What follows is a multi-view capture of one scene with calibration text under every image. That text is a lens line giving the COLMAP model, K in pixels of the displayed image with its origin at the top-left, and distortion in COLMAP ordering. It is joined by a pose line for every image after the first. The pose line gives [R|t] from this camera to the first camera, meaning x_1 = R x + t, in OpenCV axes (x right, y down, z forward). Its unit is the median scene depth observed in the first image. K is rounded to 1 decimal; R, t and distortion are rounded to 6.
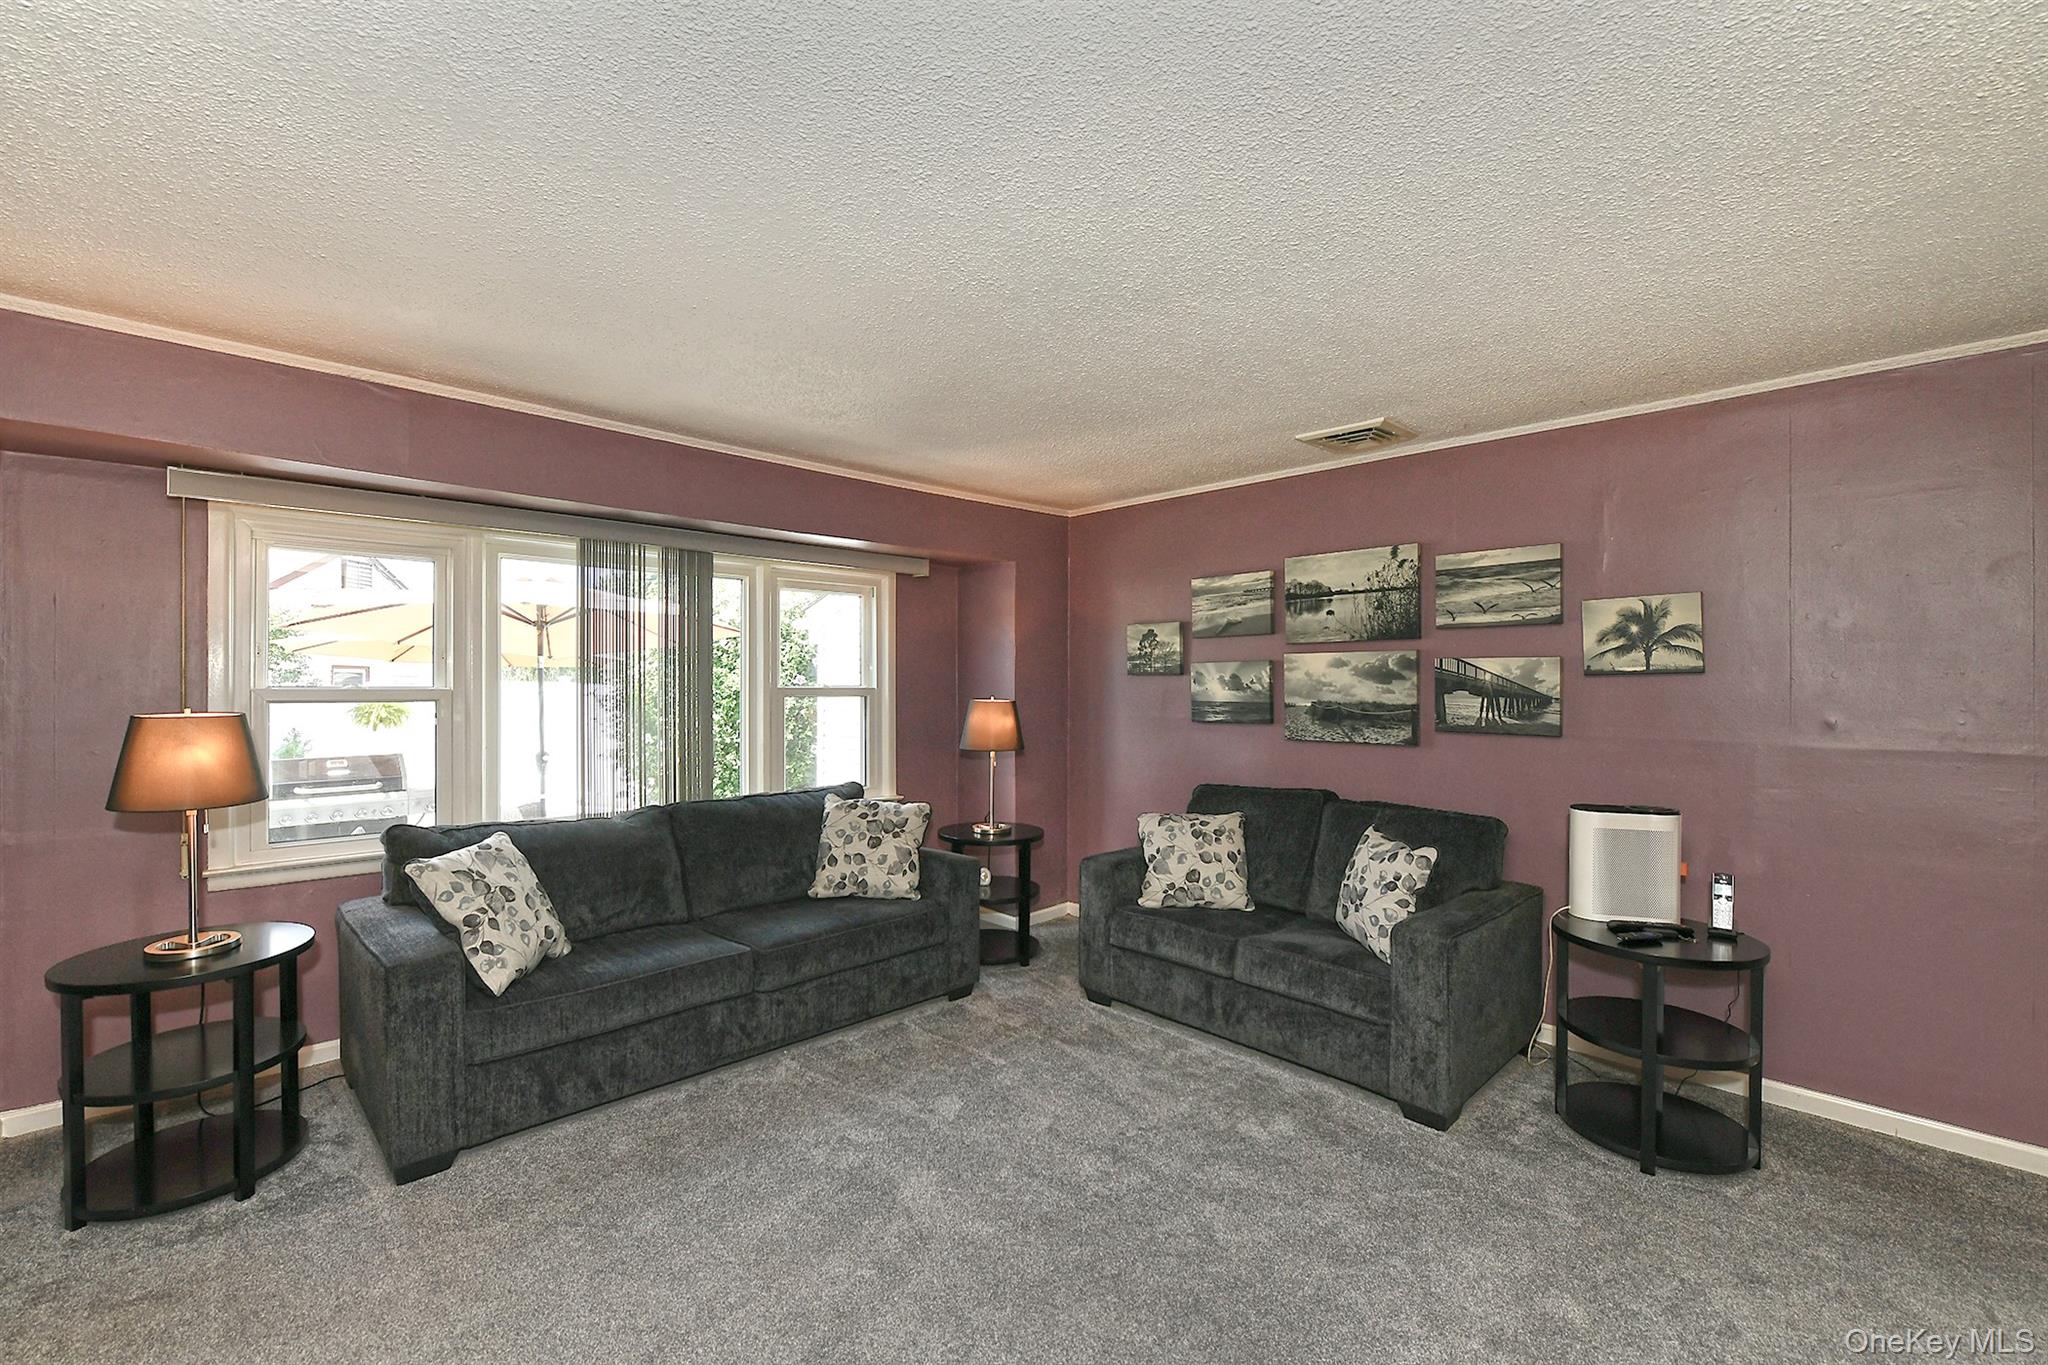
lens RADIAL K [[844.4, 0, 1024.0], [0, 844.4, 682.5], [0, 0, 1]] dist [0.001876, 0.000138]
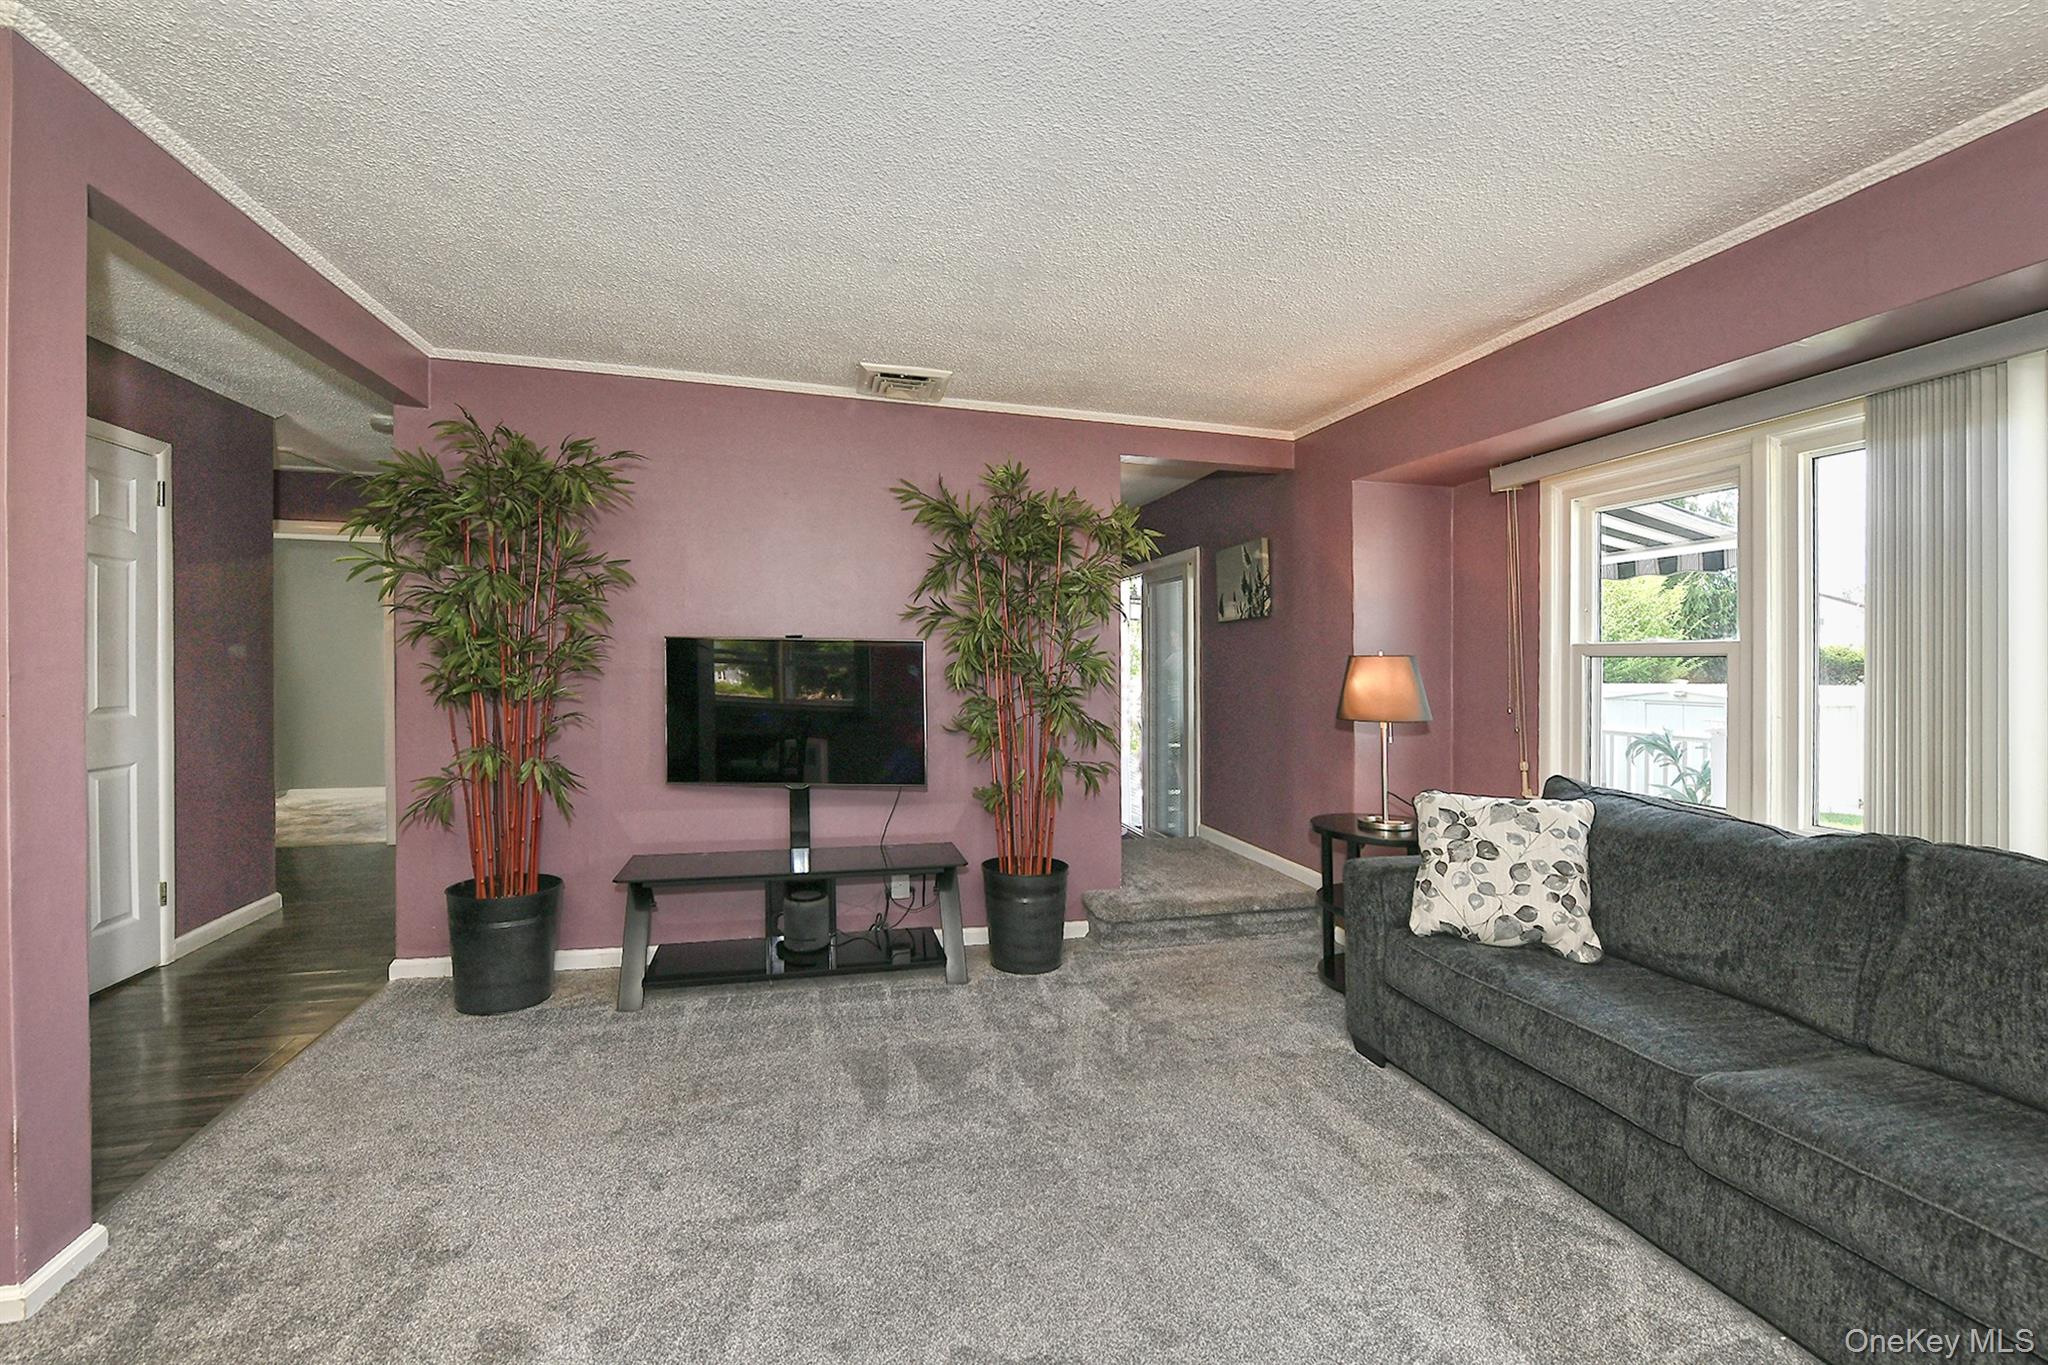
lens RADIAL K [[804.7, 0, 1022.0], [0, 804.7, 654.5], [0, 0, 1]] dist [-0.014439, -0.000210]
pose [[-0.484356, -0.021263, -0.874613, 0.302298], [-0.020411, 0.999707, -0.013001, 0.043448], [0.874633, 0.011555, -0.484648, 0.727864]]
